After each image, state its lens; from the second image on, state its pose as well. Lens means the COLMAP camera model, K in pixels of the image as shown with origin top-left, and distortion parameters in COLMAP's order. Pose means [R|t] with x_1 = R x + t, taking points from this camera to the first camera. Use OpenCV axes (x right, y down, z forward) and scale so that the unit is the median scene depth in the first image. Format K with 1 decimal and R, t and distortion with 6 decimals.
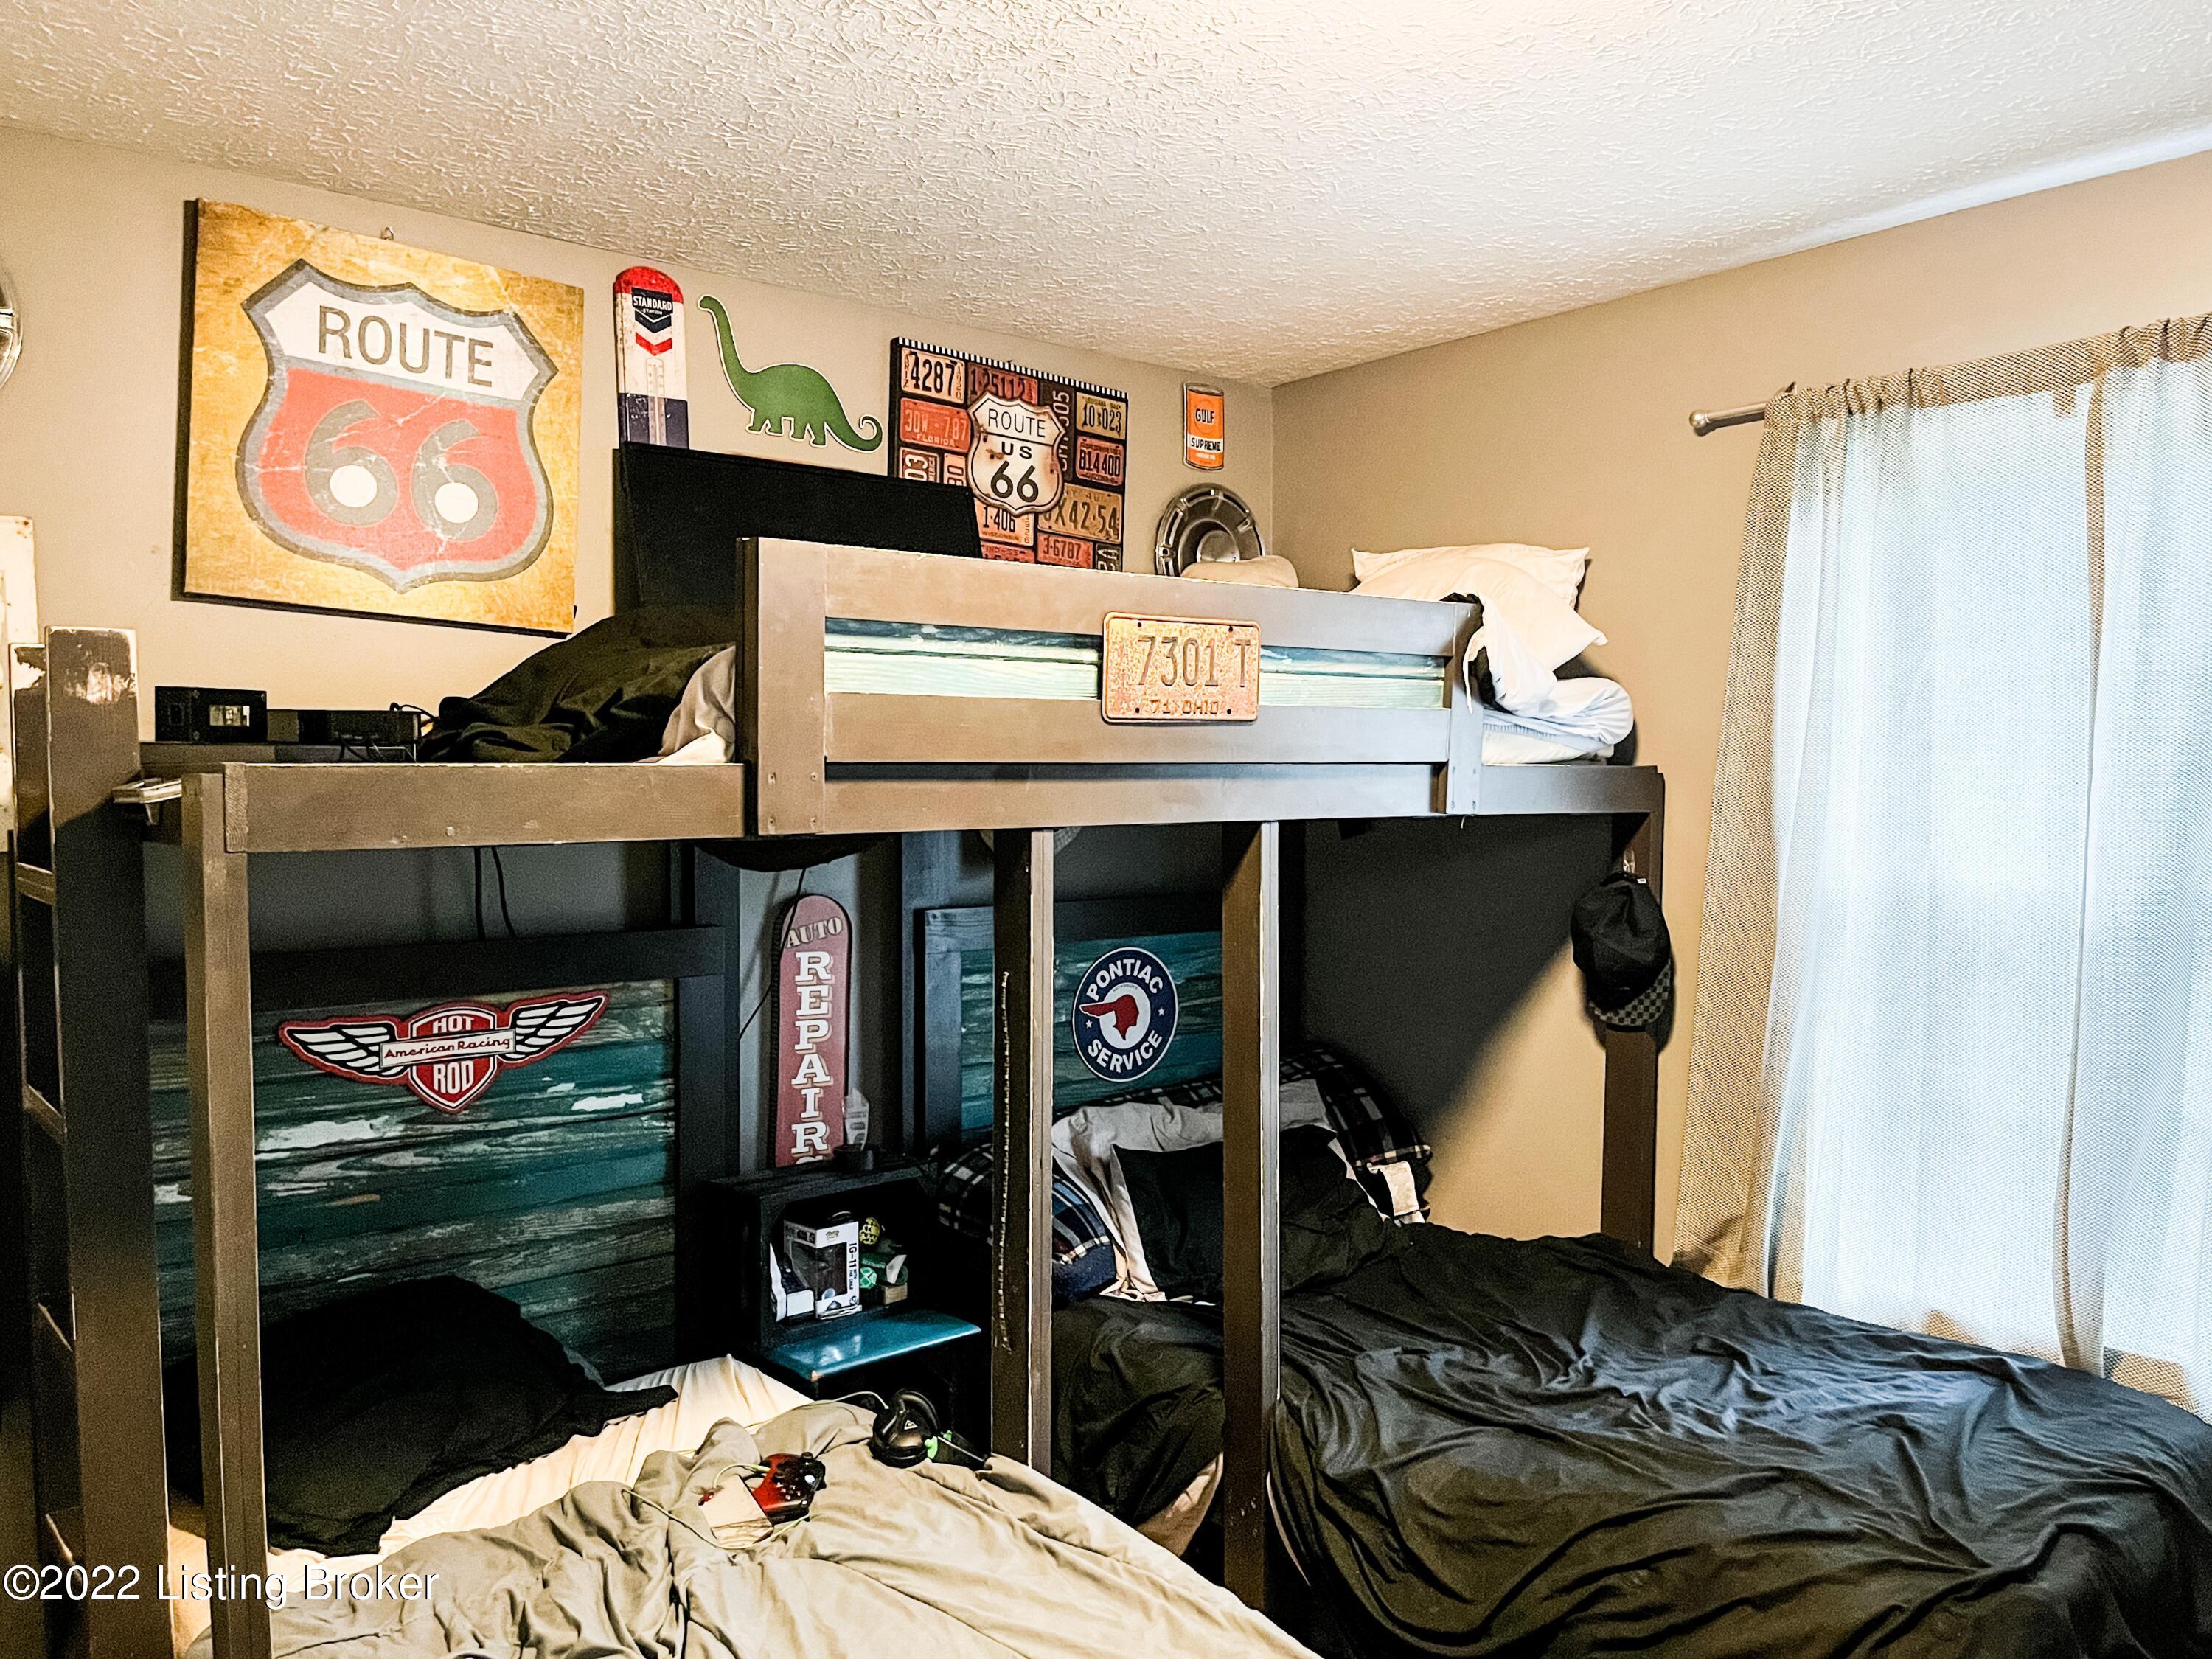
lens RADIAL K [[1692.9, 0, 1106.0], [0, 1692.9, 829.5], [0, 0, 1]] dist [0.066160, -0.095030]
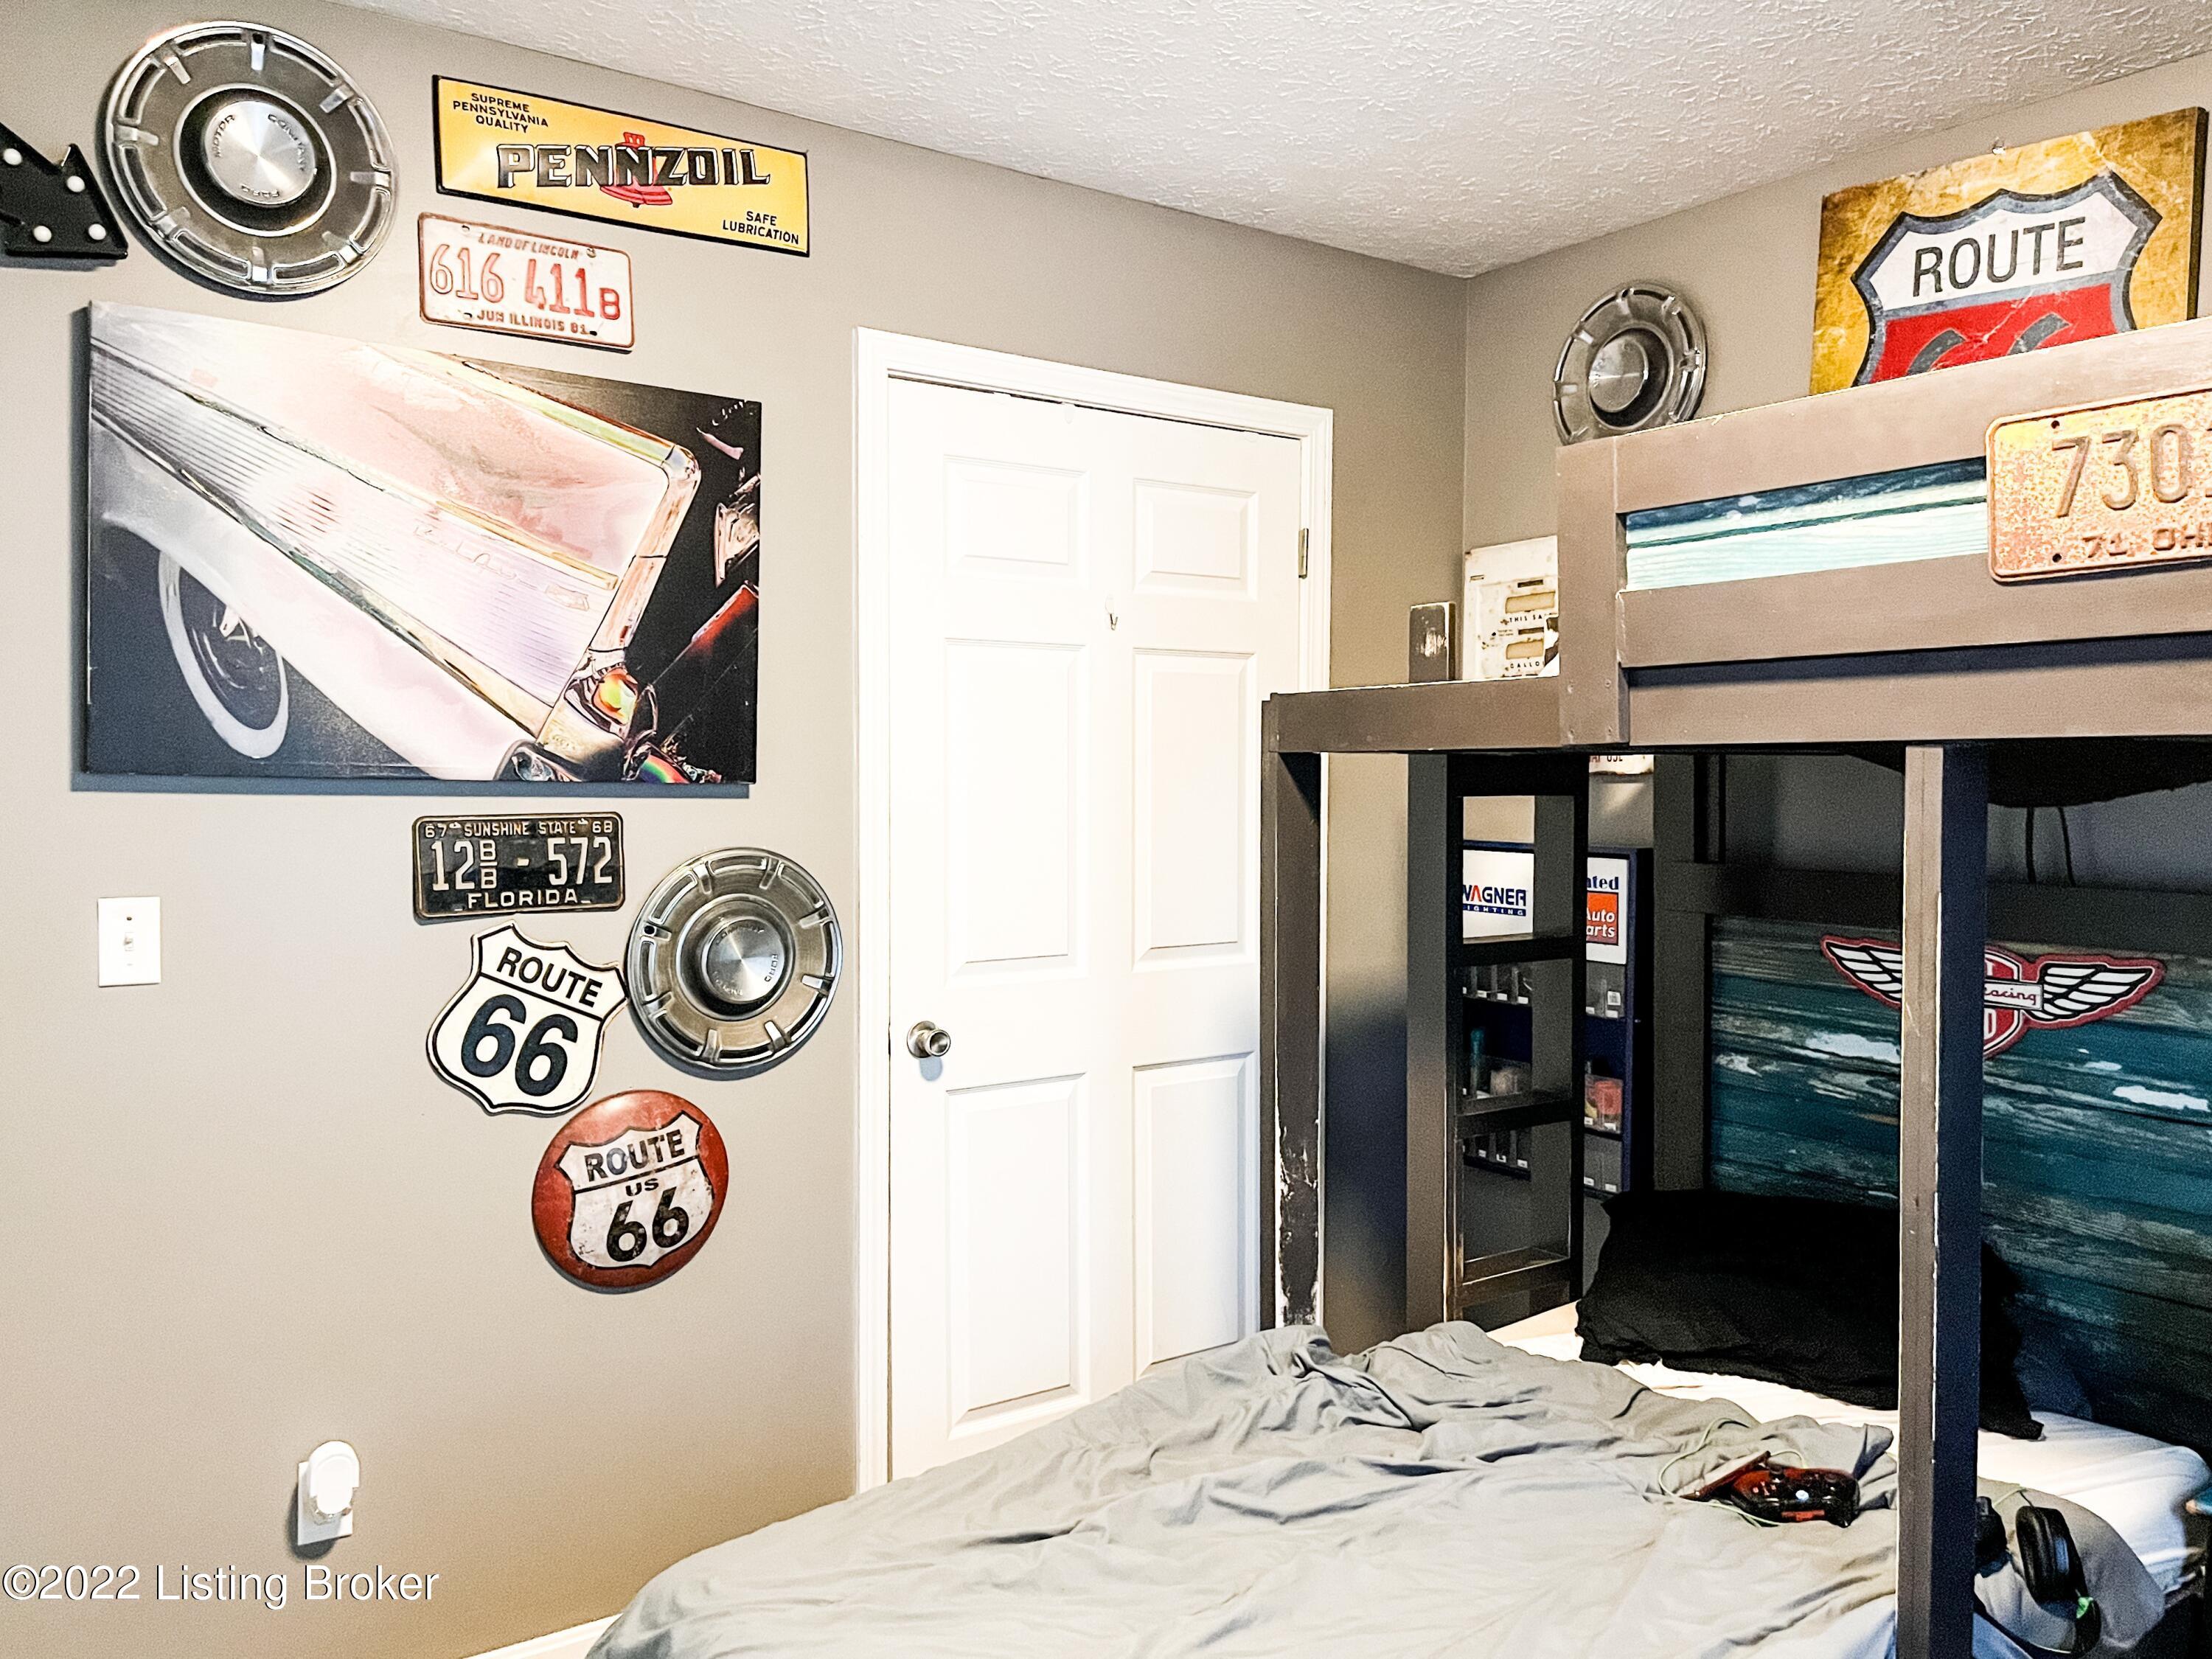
lens RADIAL K [[1692.9, 0, 1106.0], [0, 1692.9, 829.5], [0, 0, 1]] dist [0.066160, -0.095030]
pose [[-0.088376, 0.037519, -0.995380, 0.604156], [-0.035251, 0.998547, 0.040768, 0.016453], [0.995463, 0.038691, -0.086925, 0.600282]]
